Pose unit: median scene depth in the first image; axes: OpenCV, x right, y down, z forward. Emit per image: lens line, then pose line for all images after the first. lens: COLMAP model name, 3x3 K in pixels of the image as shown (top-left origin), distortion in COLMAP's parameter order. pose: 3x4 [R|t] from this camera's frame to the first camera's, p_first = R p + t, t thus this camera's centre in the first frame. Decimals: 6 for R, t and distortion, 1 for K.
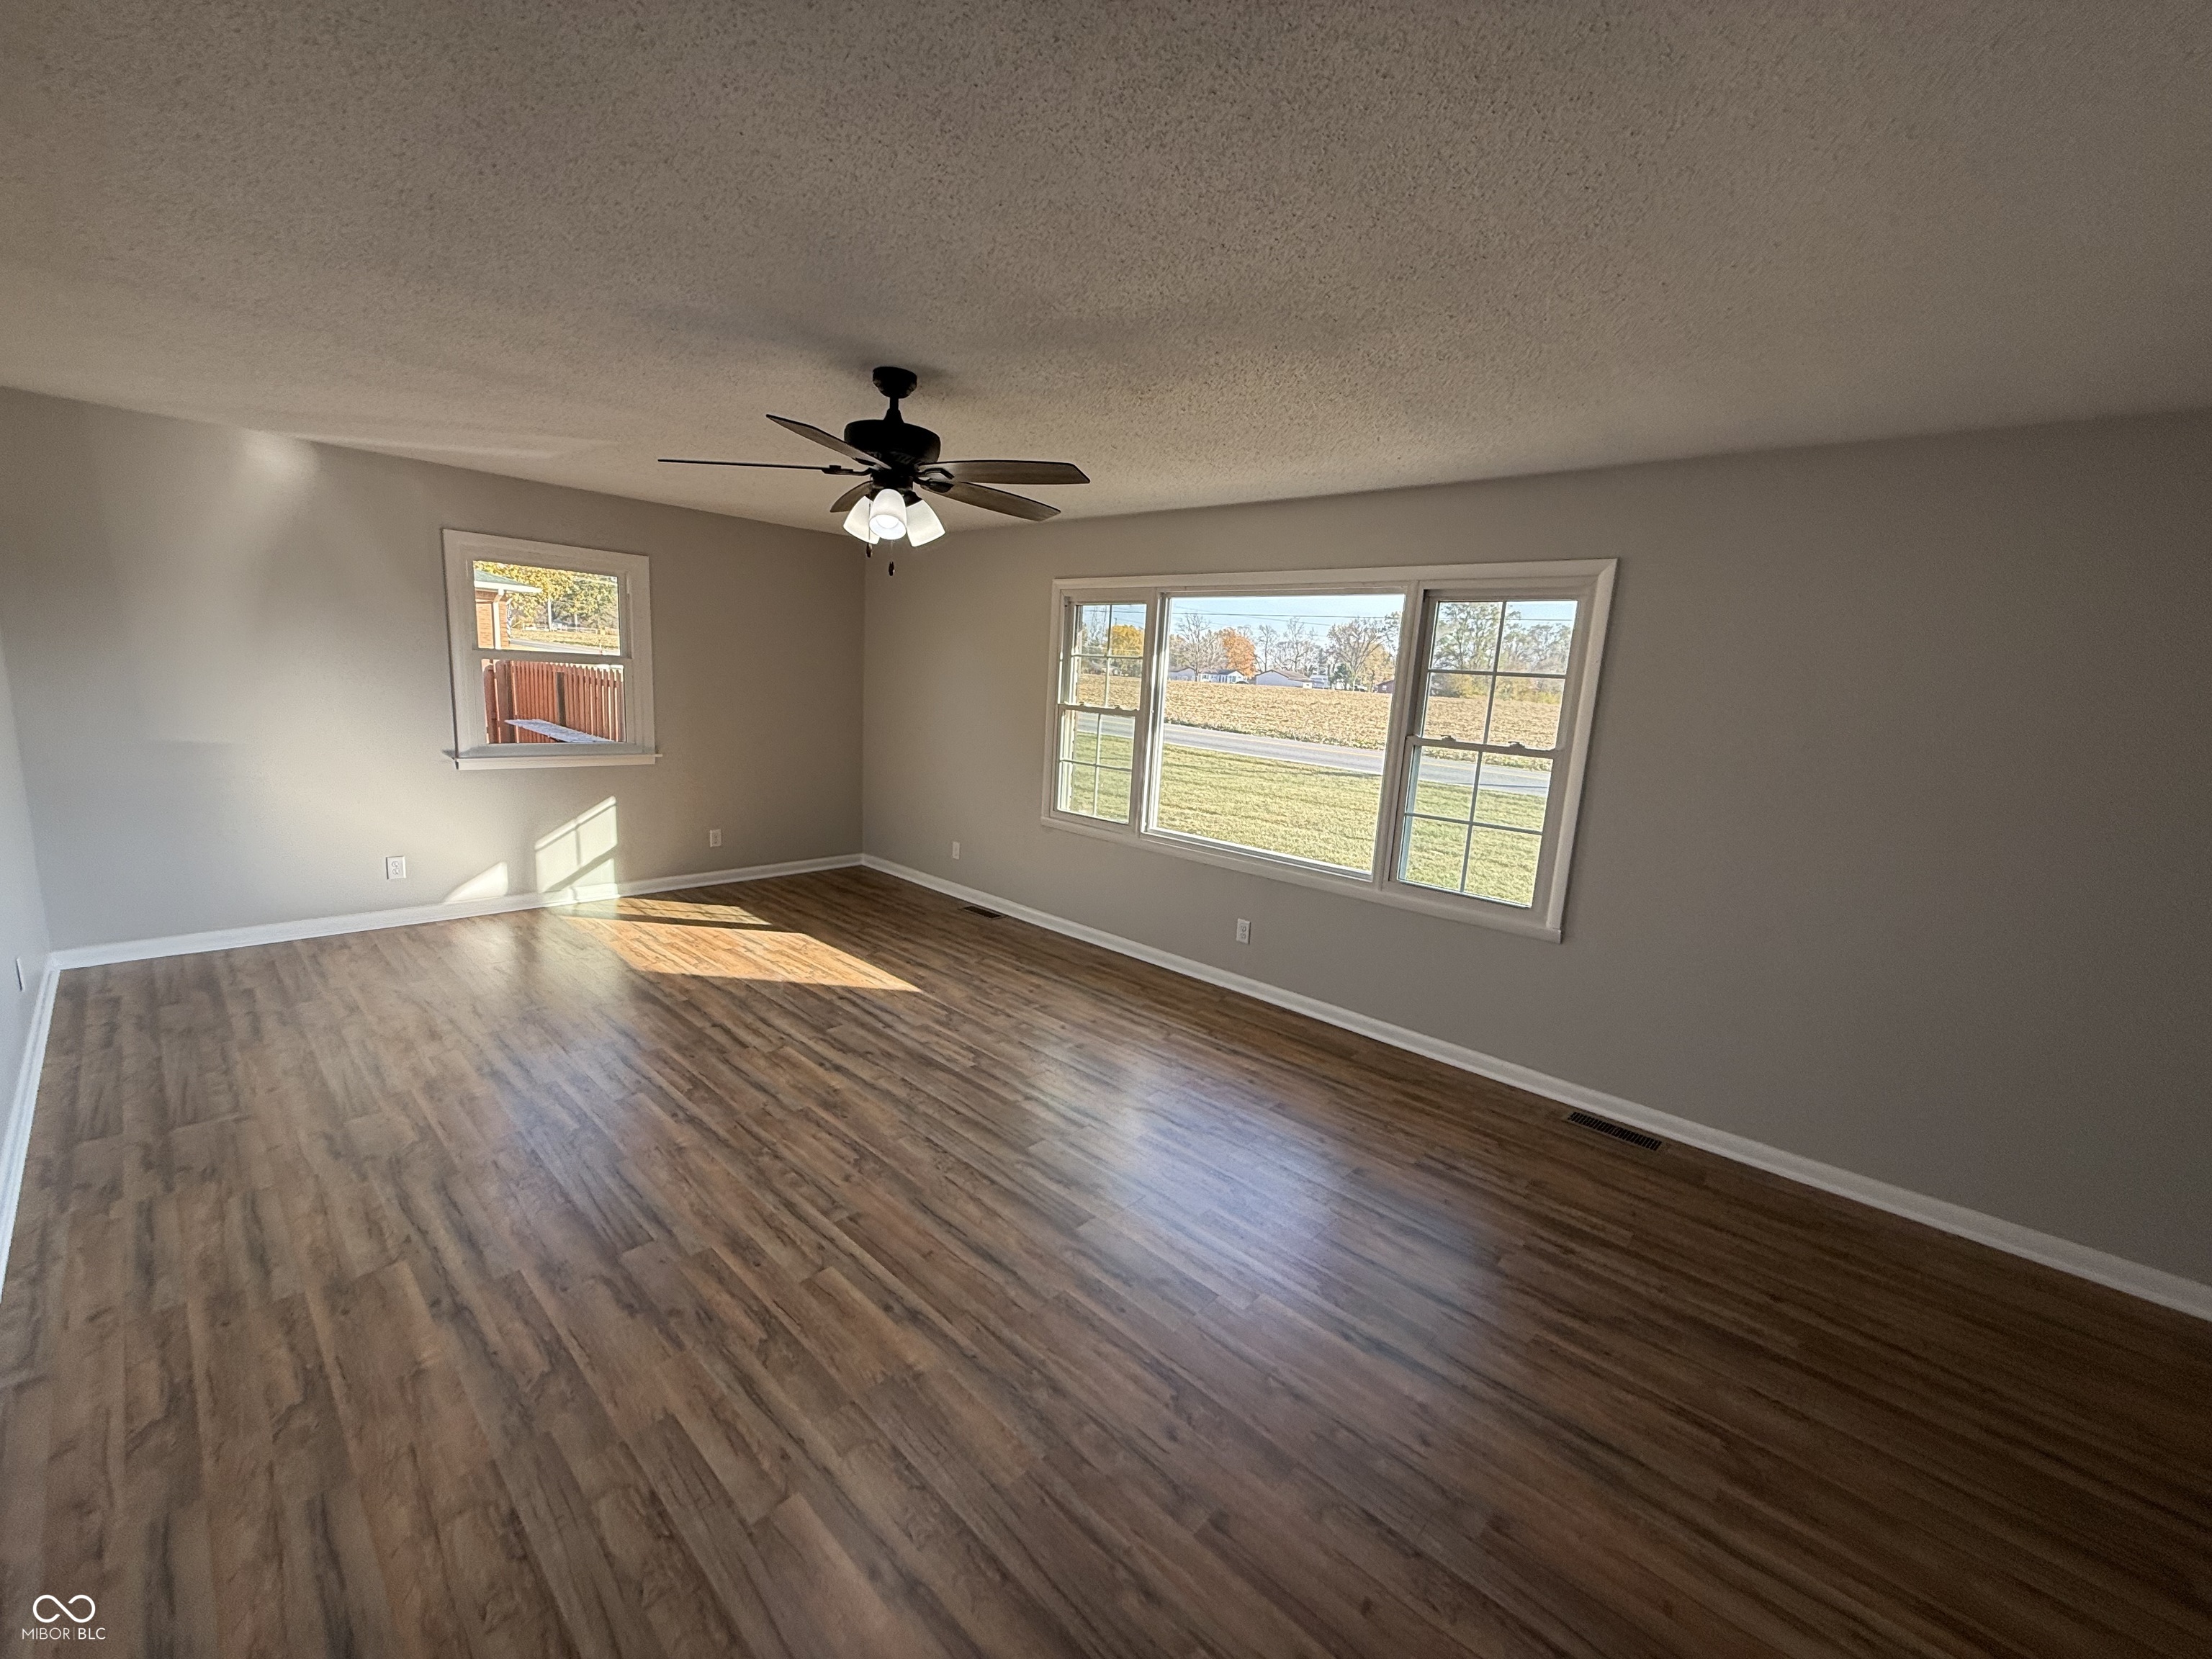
lens RADIAL K [[889.9, 0, 1107.1], [0, 889.9, 828.7], [0, 0, 1]] dist [-0.001158, 0.000721]
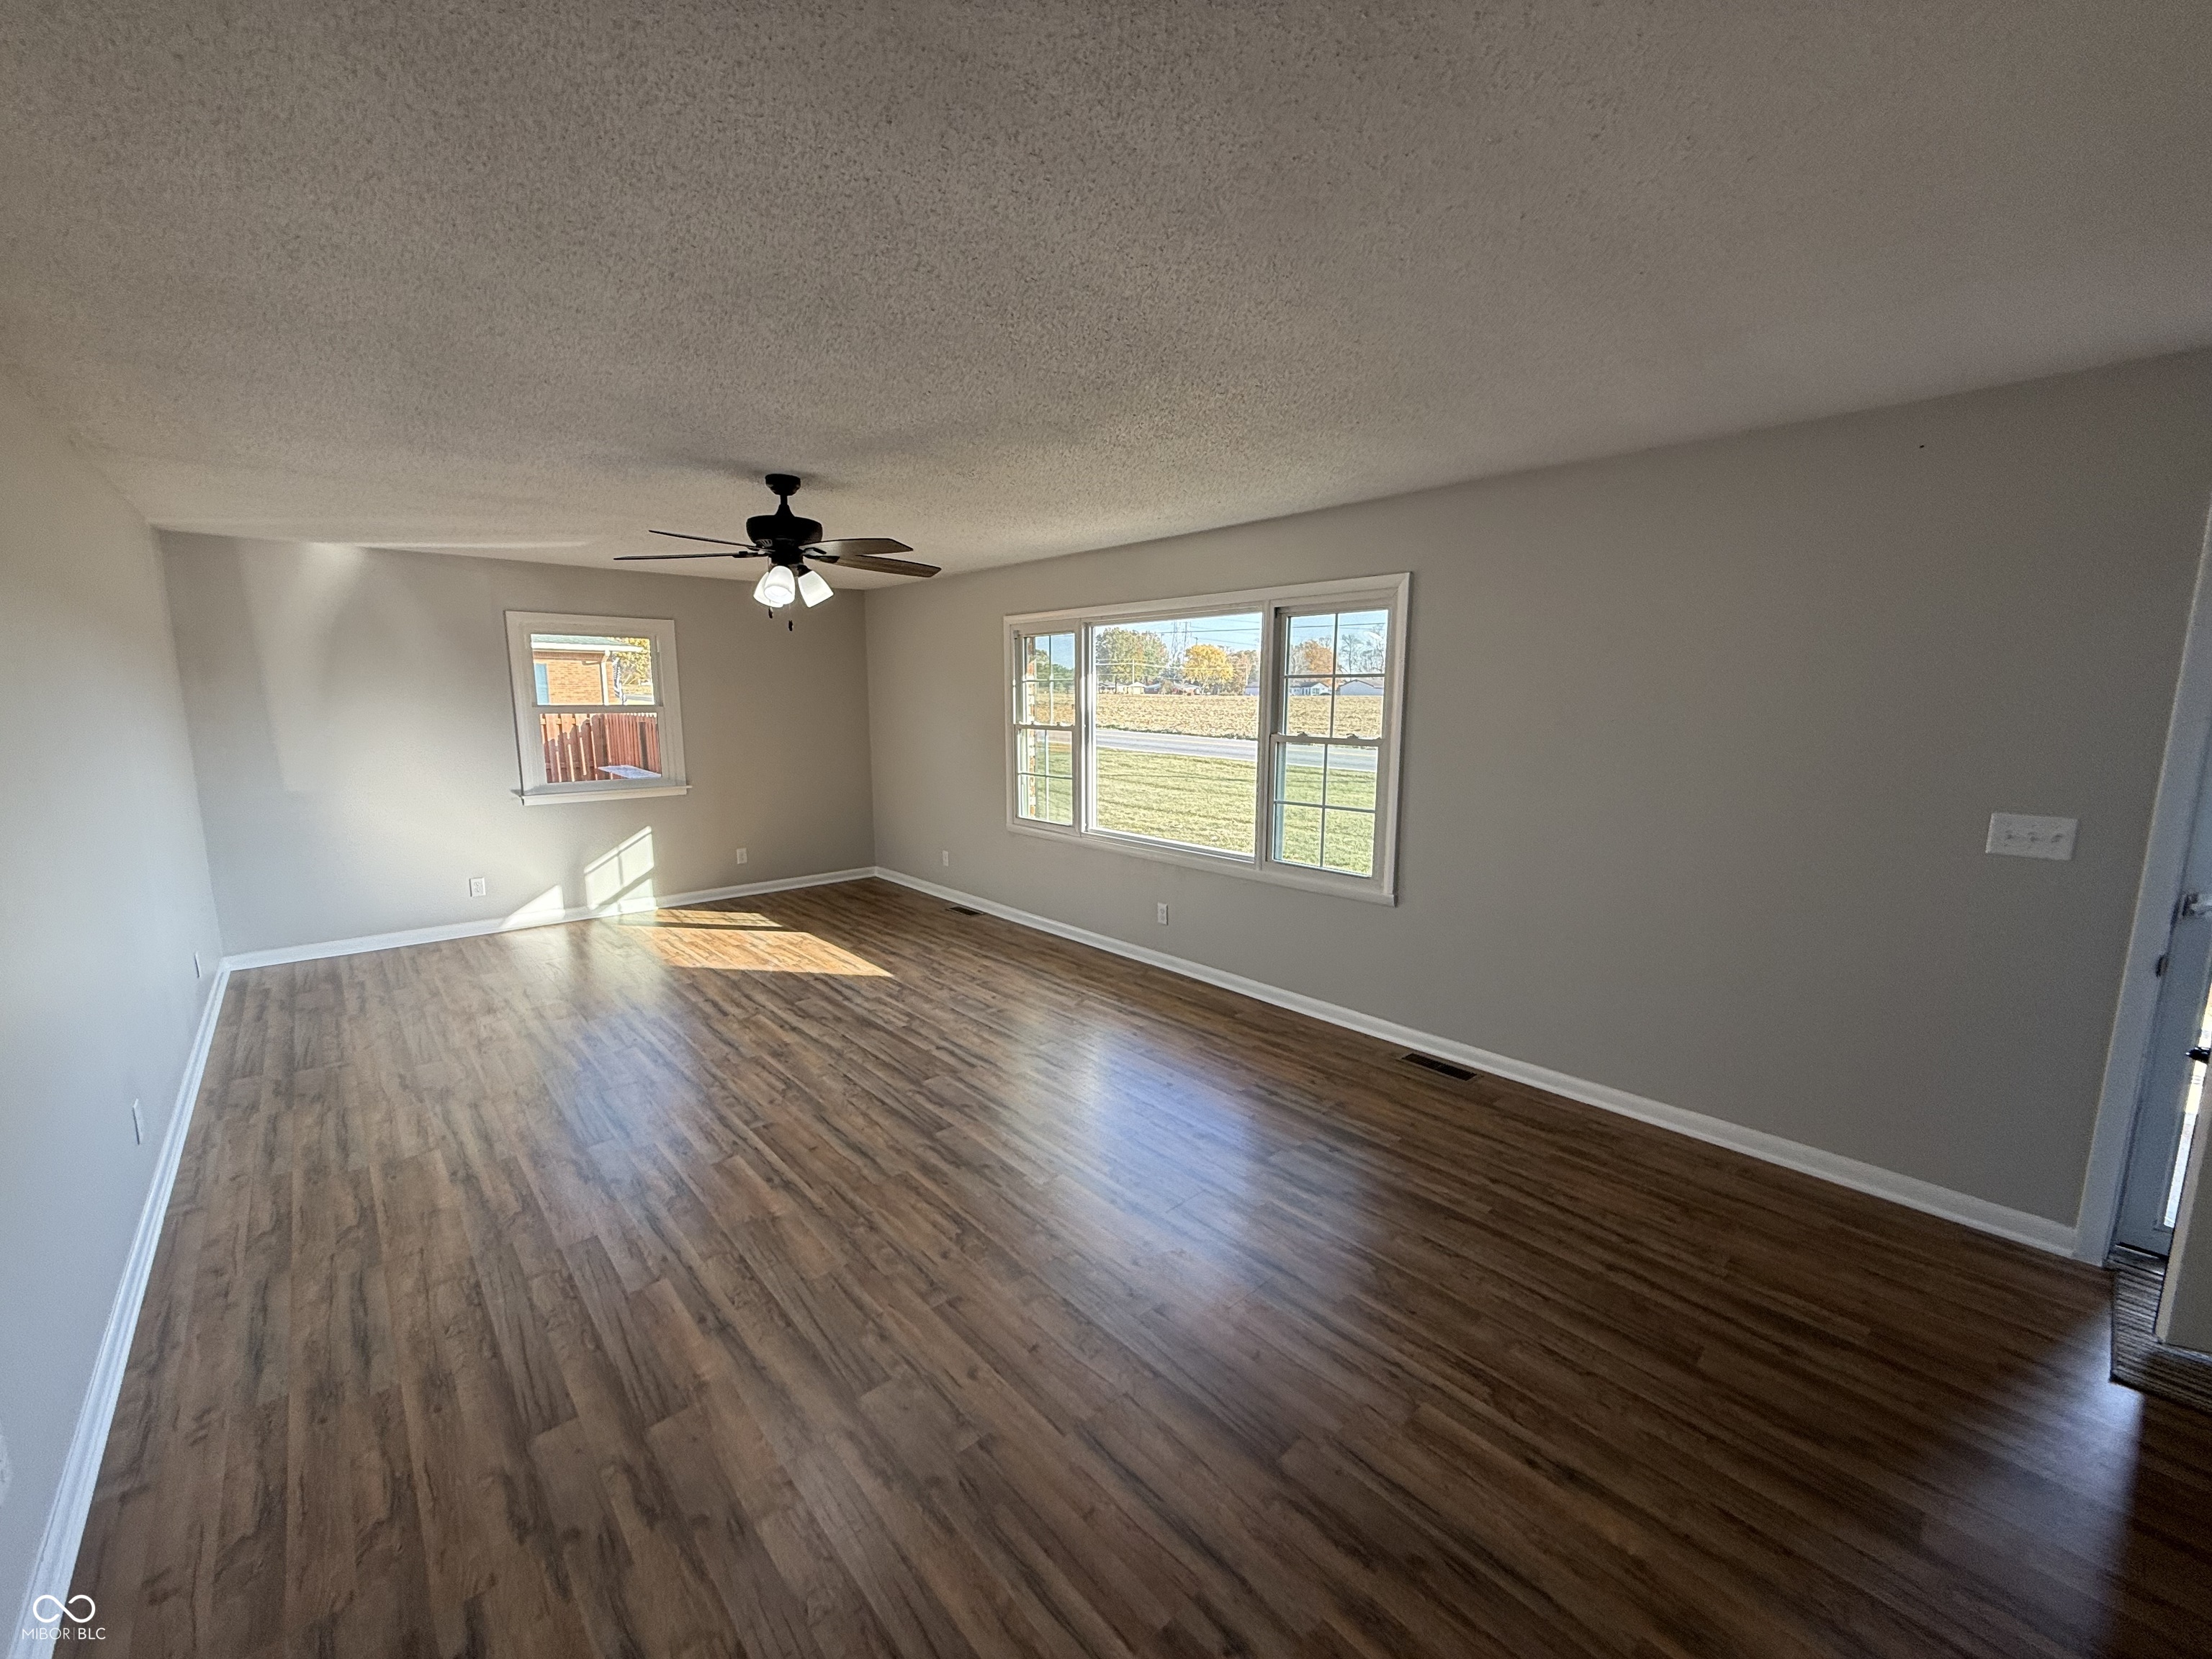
lens RADIAL K [[889.9, 0, 1108.5], [0, 889.9, 828.2], [0, 0, 1]] dist [-0.001158, 0.000721]
pose [[0.993813, -0.044454, -0.101786, 0.269425], [0.041906, 0.998756, -0.027037, 0.044643], [0.102862, 0.022604, 0.994439, -0.184864]]
